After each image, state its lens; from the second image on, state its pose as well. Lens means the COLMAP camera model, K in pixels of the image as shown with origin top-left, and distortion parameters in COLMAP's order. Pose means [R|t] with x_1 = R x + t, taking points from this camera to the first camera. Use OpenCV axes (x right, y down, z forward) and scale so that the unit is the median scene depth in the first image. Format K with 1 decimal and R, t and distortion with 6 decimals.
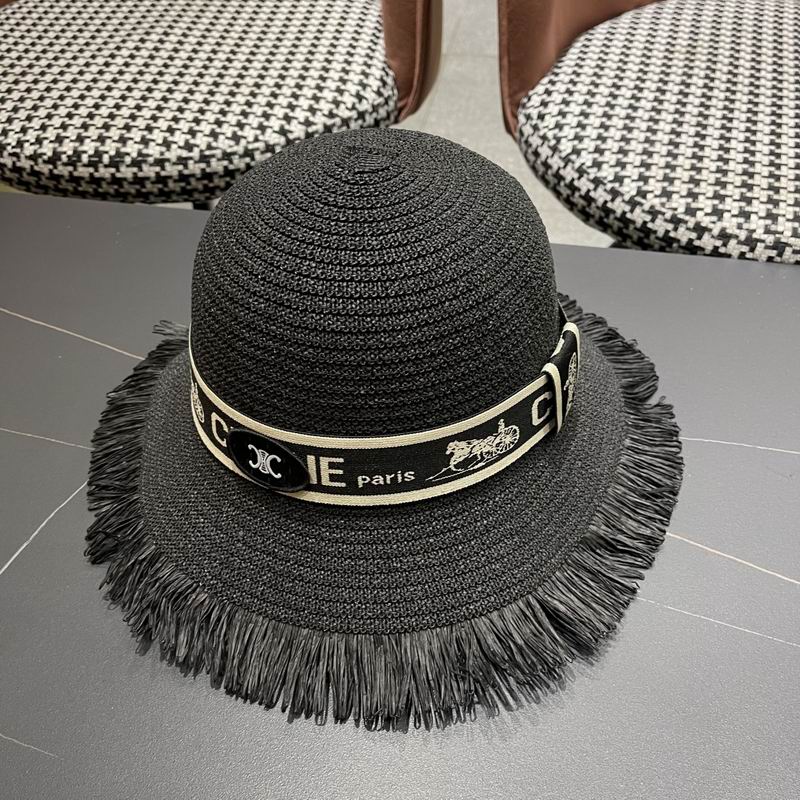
lens RADIAL K [[820.7, 0, 414.3], [0, 820.7, 407.5], [0, 0, 1]] dist [0.018321, 0.000000]
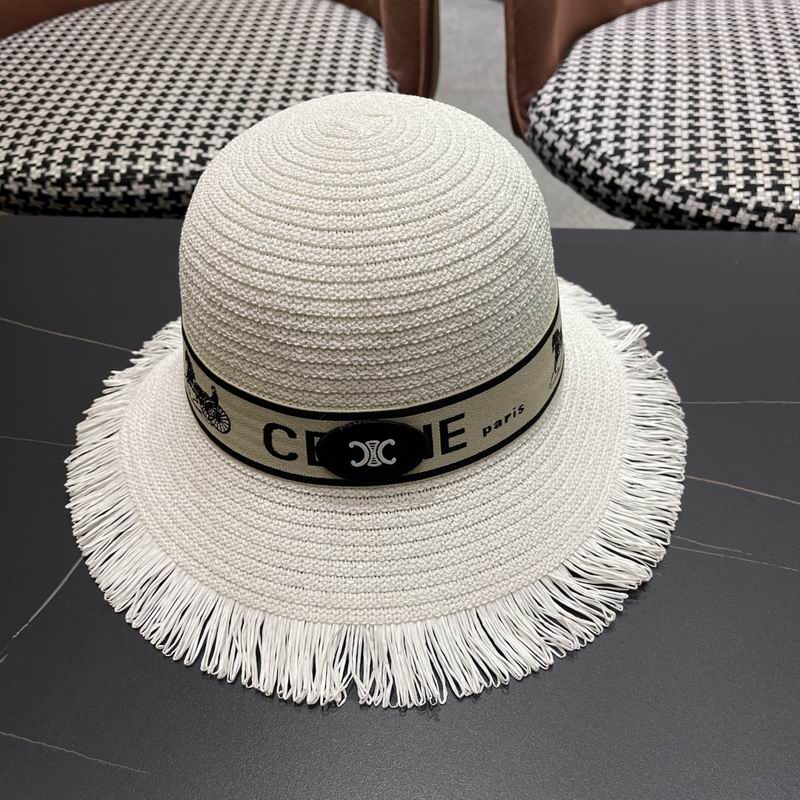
lens RADIAL K [[820.7, 0, 406.9], [0, 820.7, 403.5], [0, 0, 1]] dist [0.018321, 0.000000]
pose [[0.997273, -0.064757, 0.035386, -0.083031], [0.066977, 0.995594, -0.065629, 0.051139], [-0.030980, 0.067820, 0.997216, 0.035180]]
